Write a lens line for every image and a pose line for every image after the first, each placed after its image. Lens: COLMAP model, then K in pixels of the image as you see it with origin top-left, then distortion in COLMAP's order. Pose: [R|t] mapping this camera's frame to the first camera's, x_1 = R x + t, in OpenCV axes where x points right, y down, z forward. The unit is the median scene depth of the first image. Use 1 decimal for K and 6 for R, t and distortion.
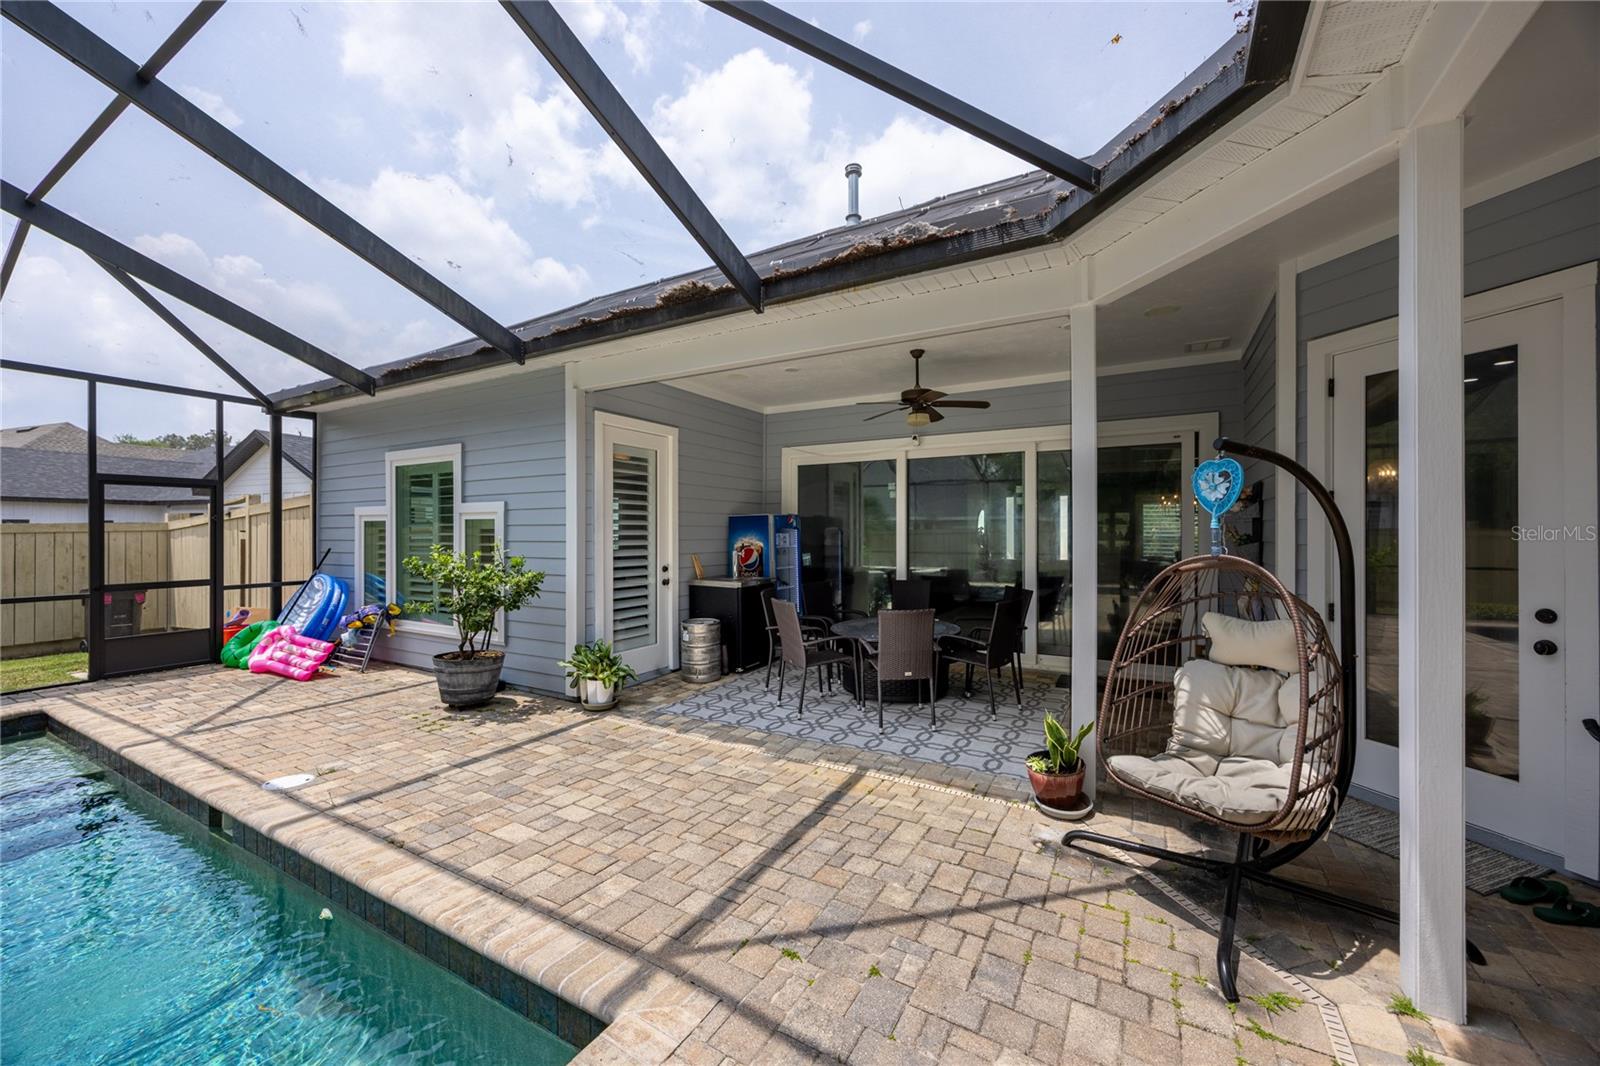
lens RADIAL K [[610.3, 0, 805.8], [0, 610.3, 528.4], [0, 0, 1]] dist [-0.001322, 0.000151]
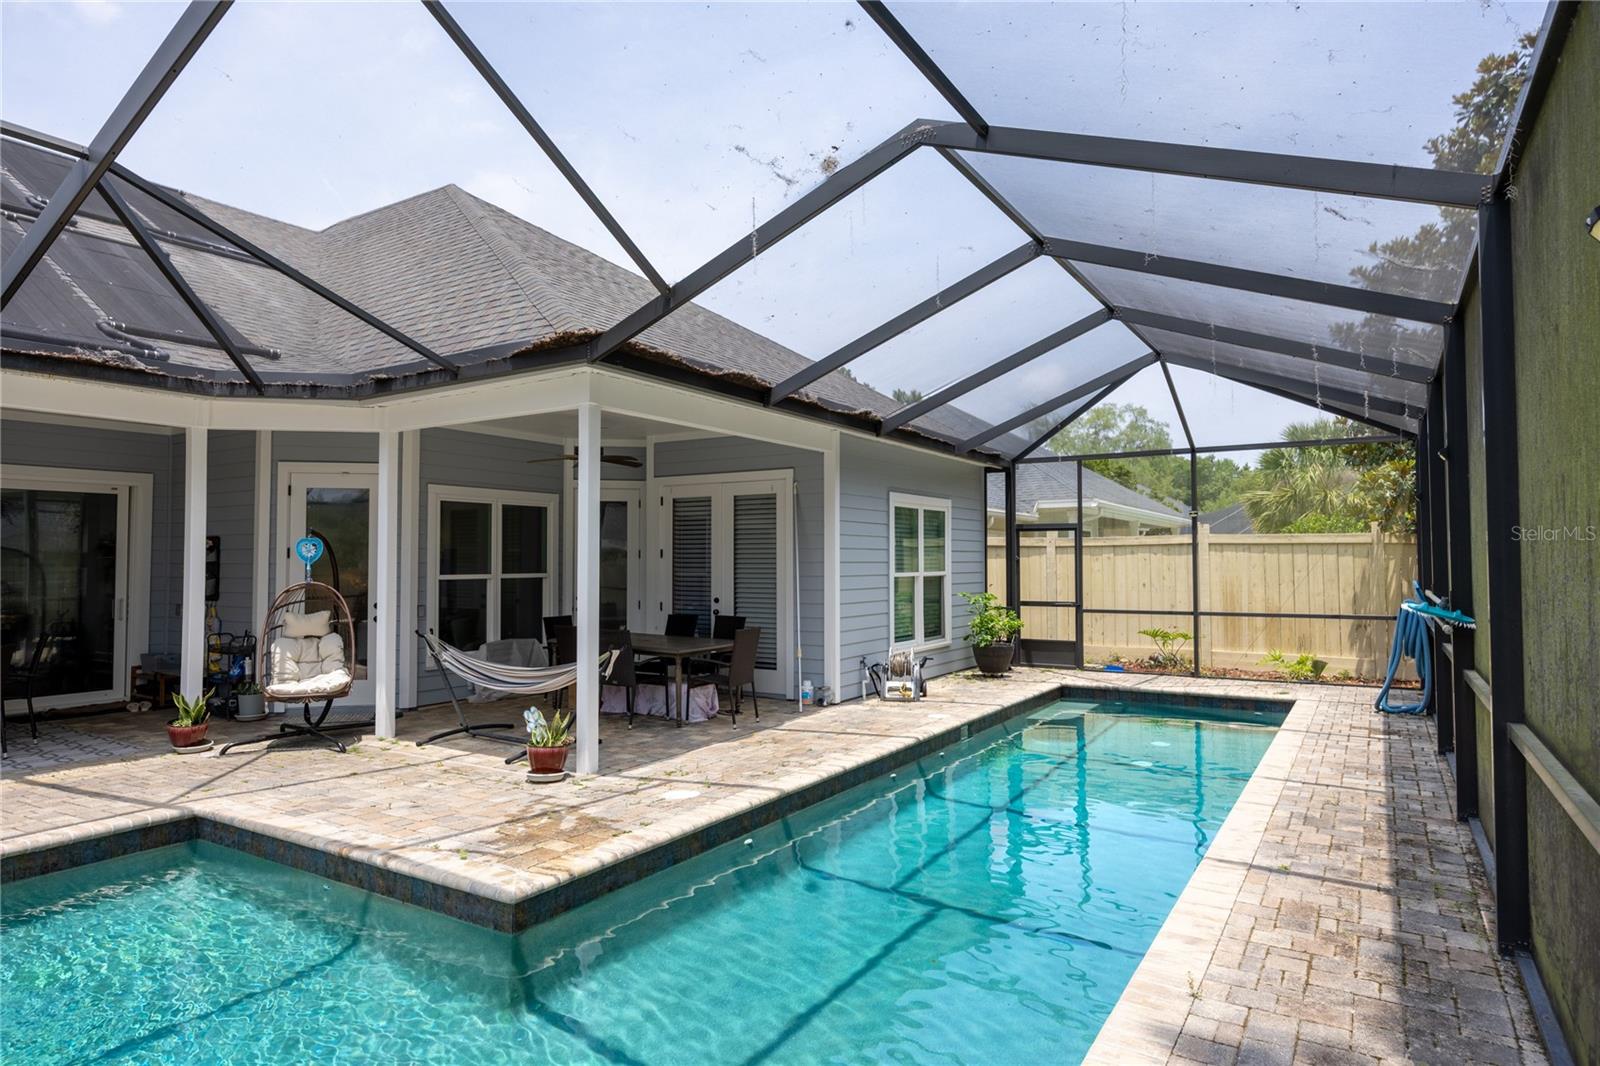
lens RADIAL K [[942.7, 0, 809.5], [0, 942.7, 531.9], [0, 0, 1]] dist [-0.004766, 0.000270]
pose [[0.047834, 0.038359, 0.998118, -1.013822], [0.002731, 0.999254, -0.038534, 0.000427], [-0.998852, 0.004569, 0.047694, -0.364202]]
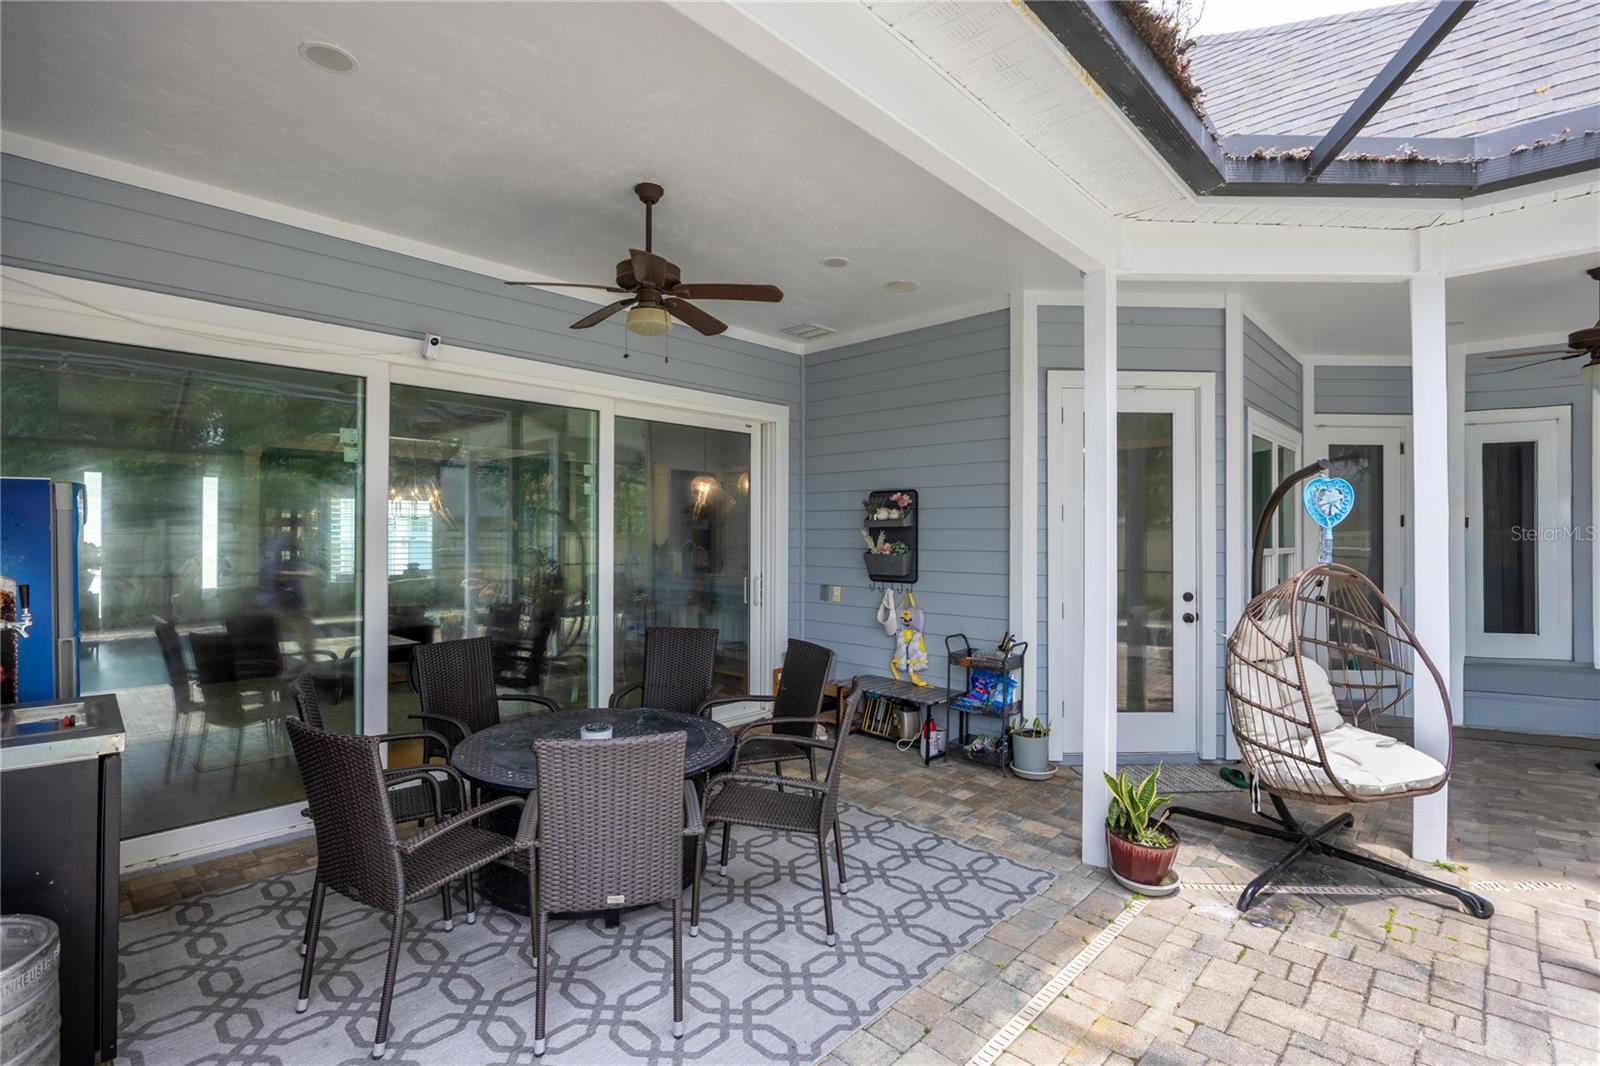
lens RADIAL K [[746.3, 0, 800.0], [0, 746.3, 533.0], [0, 0, 1]] dist [-0.003192, -0.000324]
pose [[0.236957, 0.011954, 0.971447, -0.345140], [-0.005894, 0.999924, -0.010867, 0.004684], [-0.971502, -0.003151, 0.237010, 0.637741]]
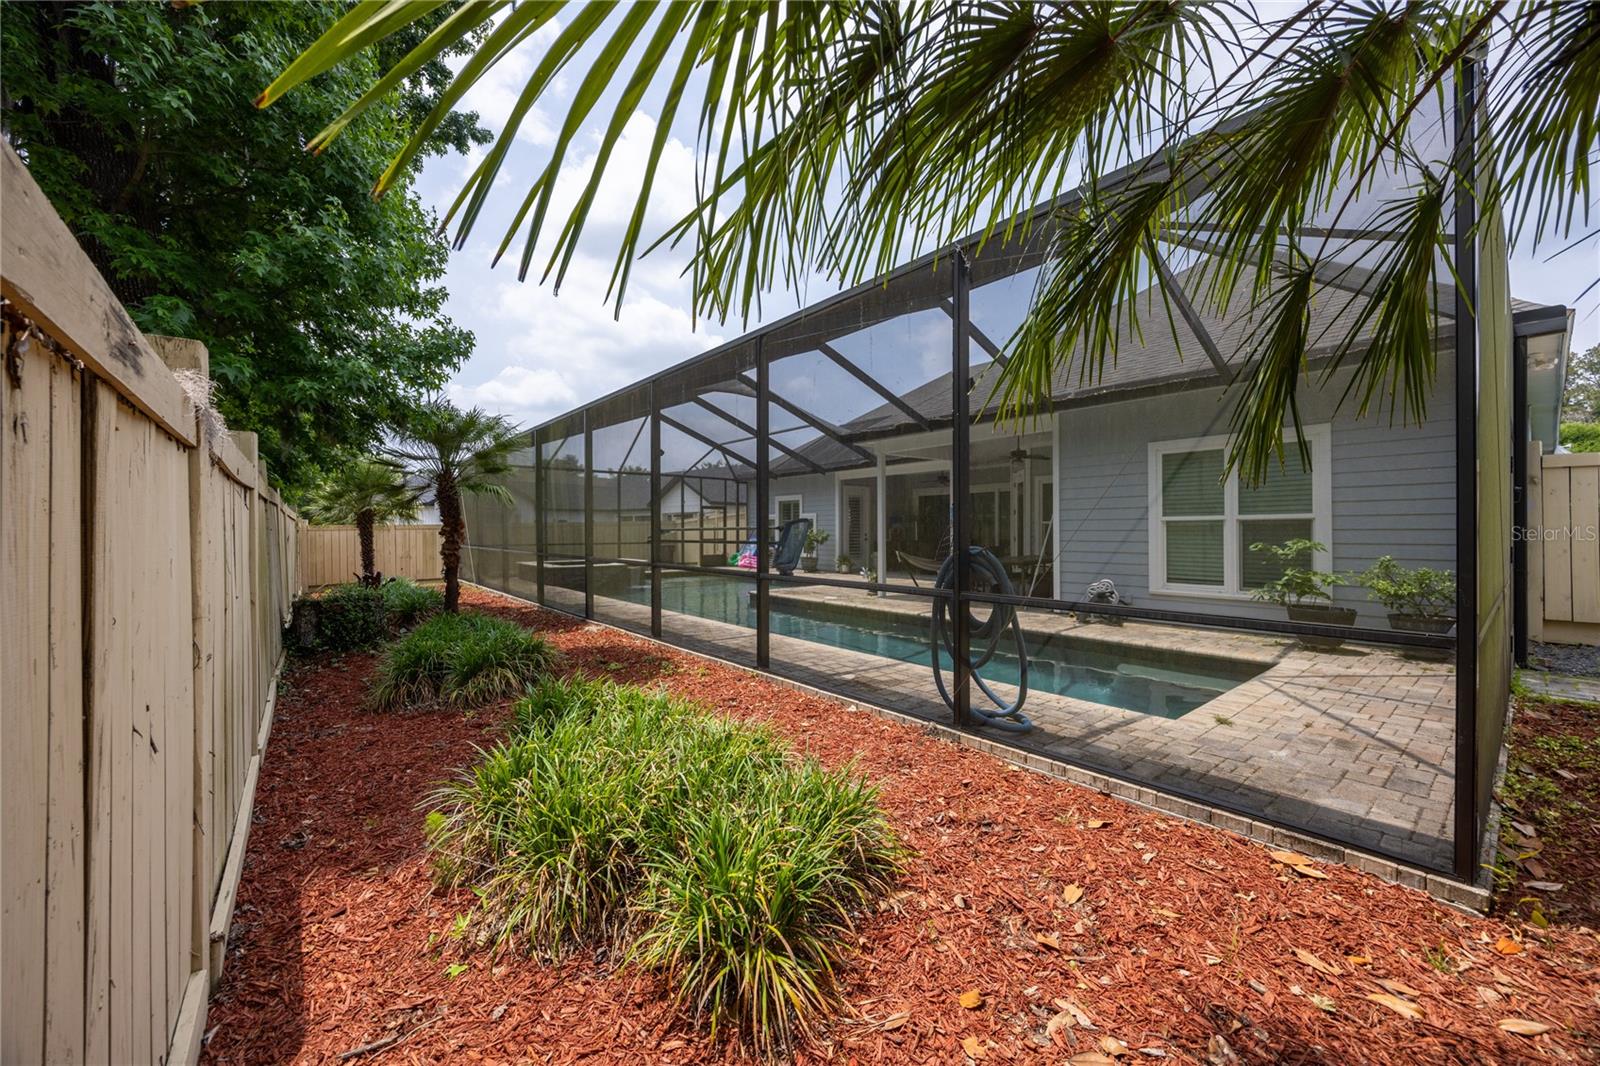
lens RADIAL K [[607.8, 0, 811.2], [0, 607.8, 543.5], [0, 0, 1]] dist [-0.002850, -0.000287]
pose [[0.931089, 0.010975, -0.364626, 0.605197], [-0.000814, 0.999607, 0.028009, 0.023700], [0.364790, -0.025782, 0.930733, -1.849982]]
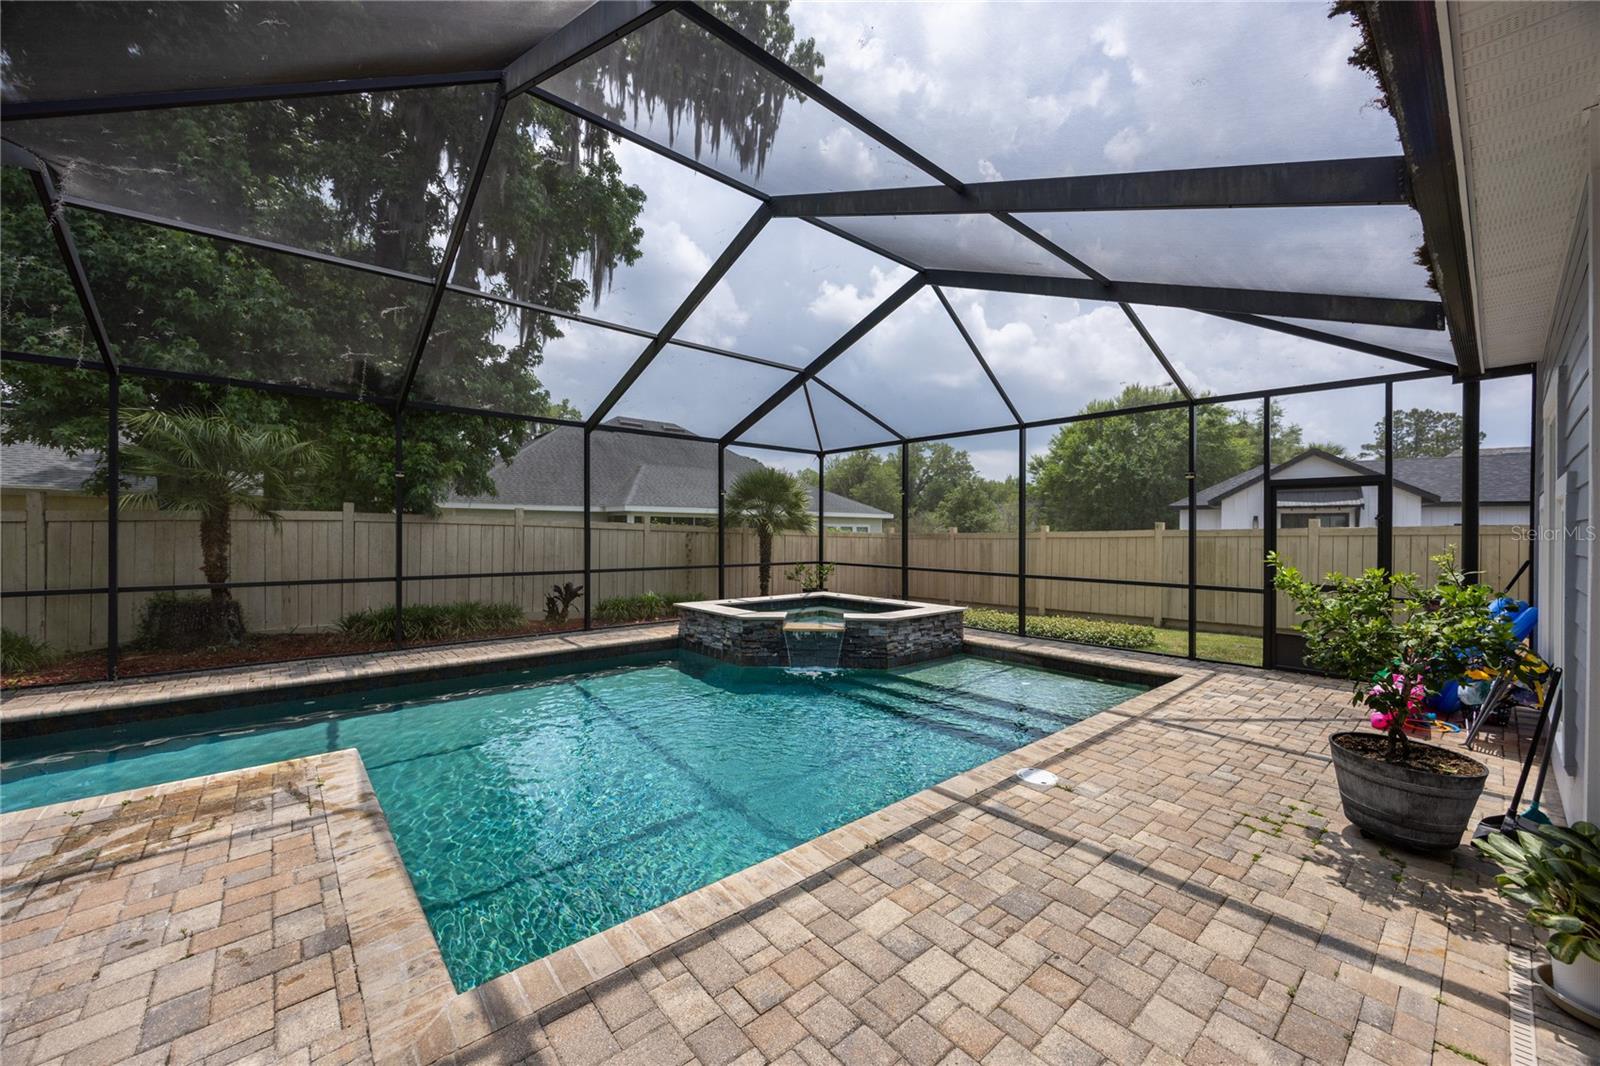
lens RADIAL K [[610.3, 0, 805.8], [0, 610.3, 528.4], [0, 0, 1]] dist [-0.001322, 0.000151]
pose [[-0.328831, -0.004222, -0.944379, 0.138628], [-0.003658, 0.999988, -0.003197, 0.004293], [0.944382, 0.002403, -0.328843, 0.560045]]
